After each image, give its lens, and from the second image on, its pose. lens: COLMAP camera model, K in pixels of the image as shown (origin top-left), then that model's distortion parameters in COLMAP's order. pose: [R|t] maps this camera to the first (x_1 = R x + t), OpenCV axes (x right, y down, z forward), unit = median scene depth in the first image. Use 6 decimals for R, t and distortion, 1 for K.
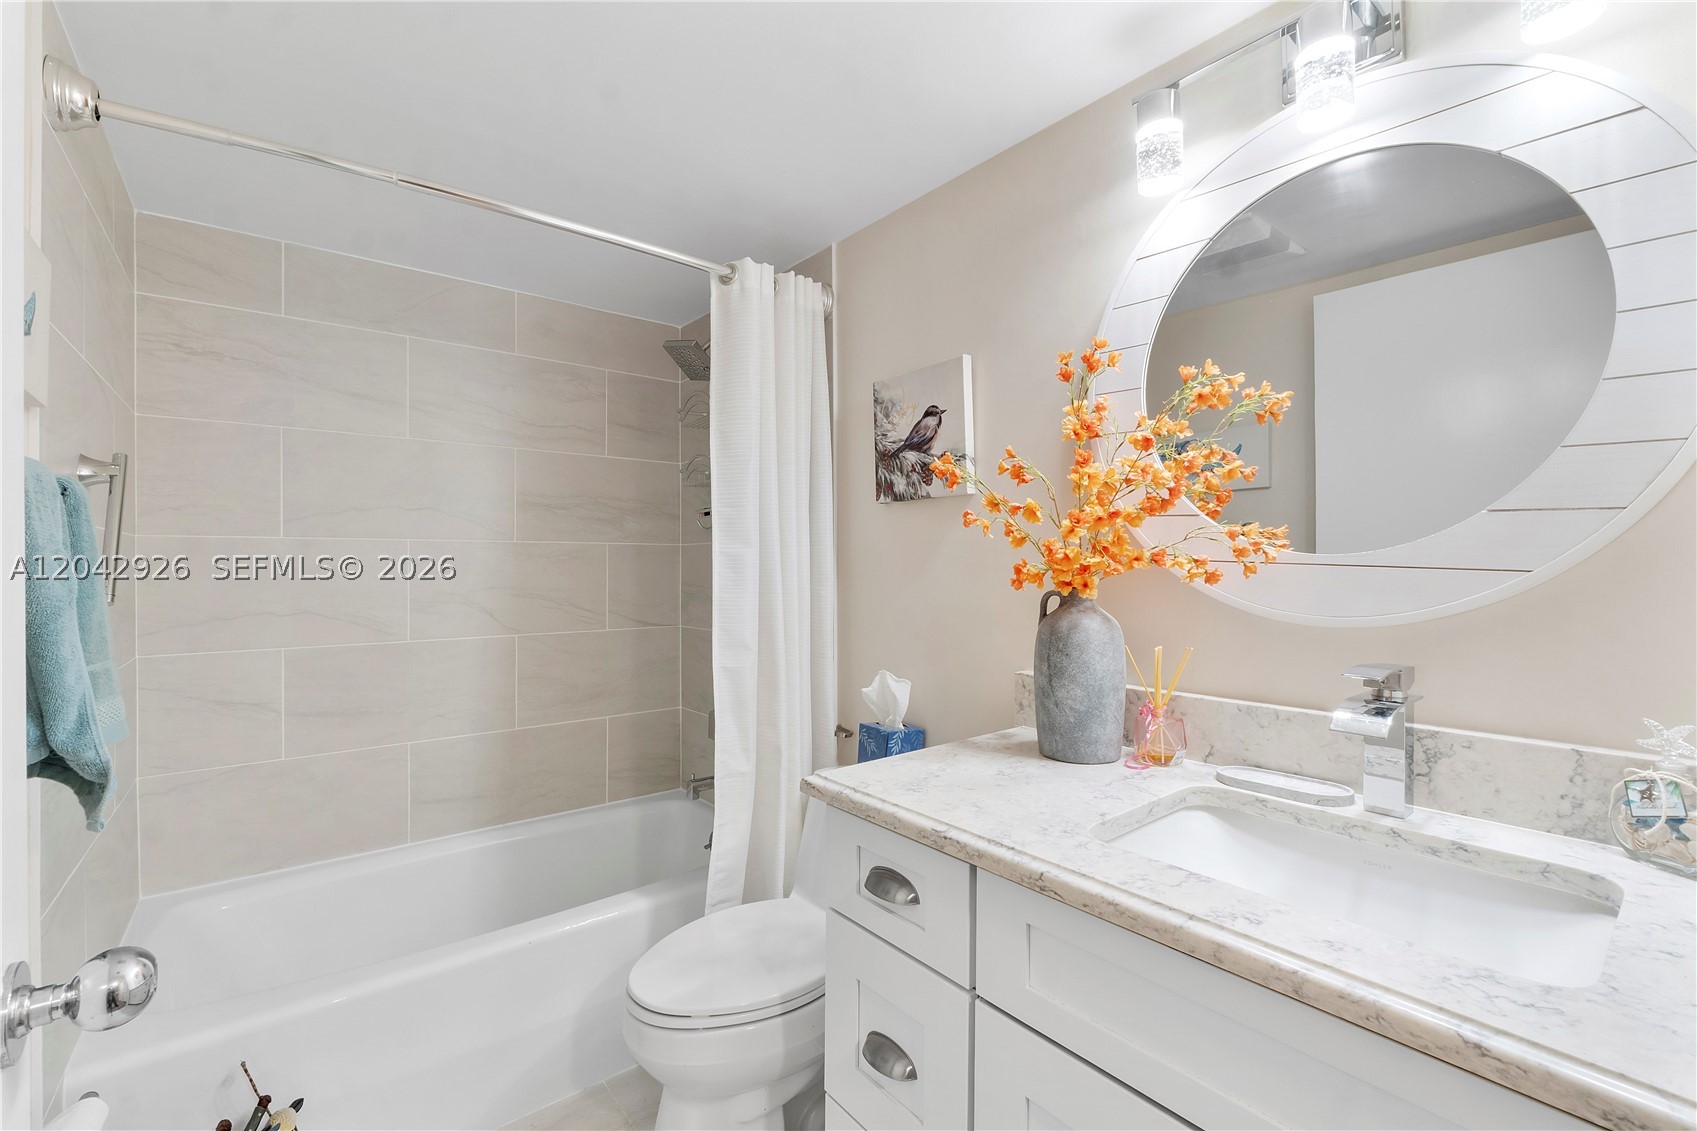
lens RADIAL K [[719.3, 0, 844.9], [0, 719.3, 564.0], [0, 0, 1]] dist [-0.011347, -0.000537]
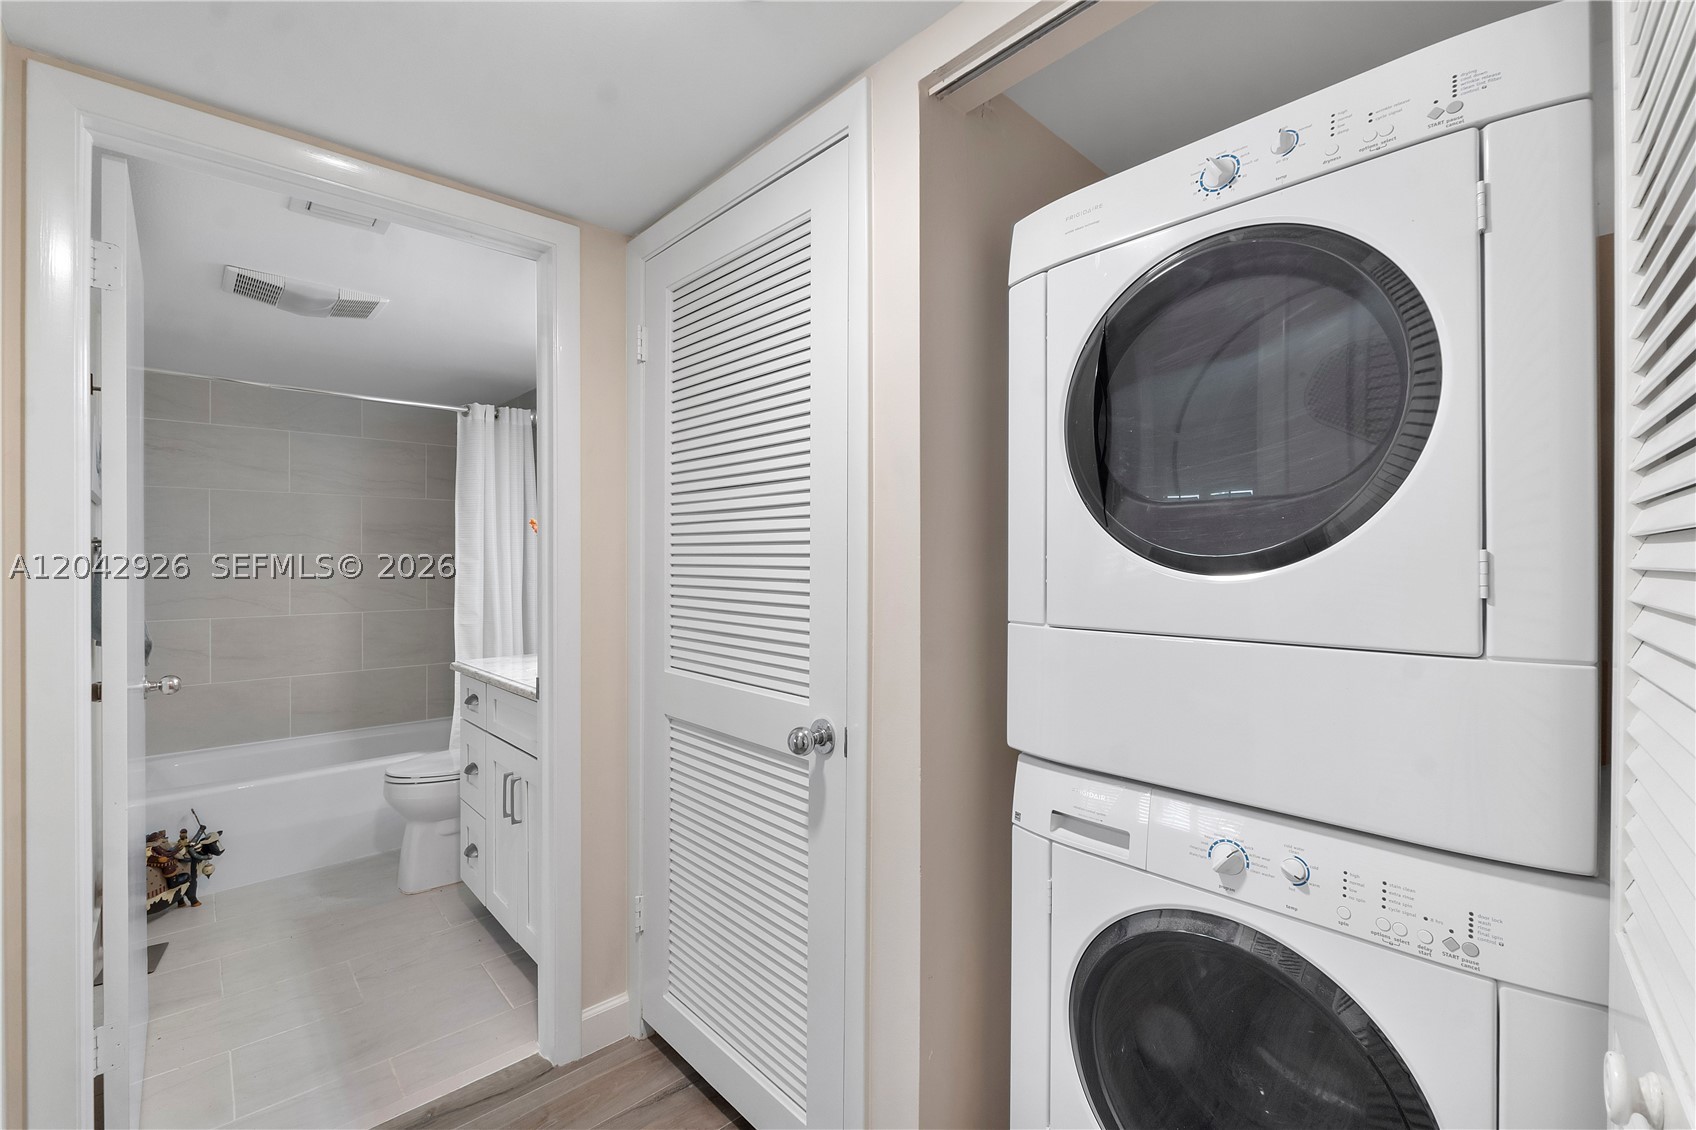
lens RADIAL K [[718.8, 0, 851.0], [0, 718.8, 560.6], [0, 0, 1]] dist [-0.011347, -0.000537]
pose [[0.997240, 0.000427, 0.074249, 0.686286], [-0.000591, 0.999997, 0.002190, -0.024845], [-0.074248, -0.002228, 0.997237, -0.907085]]
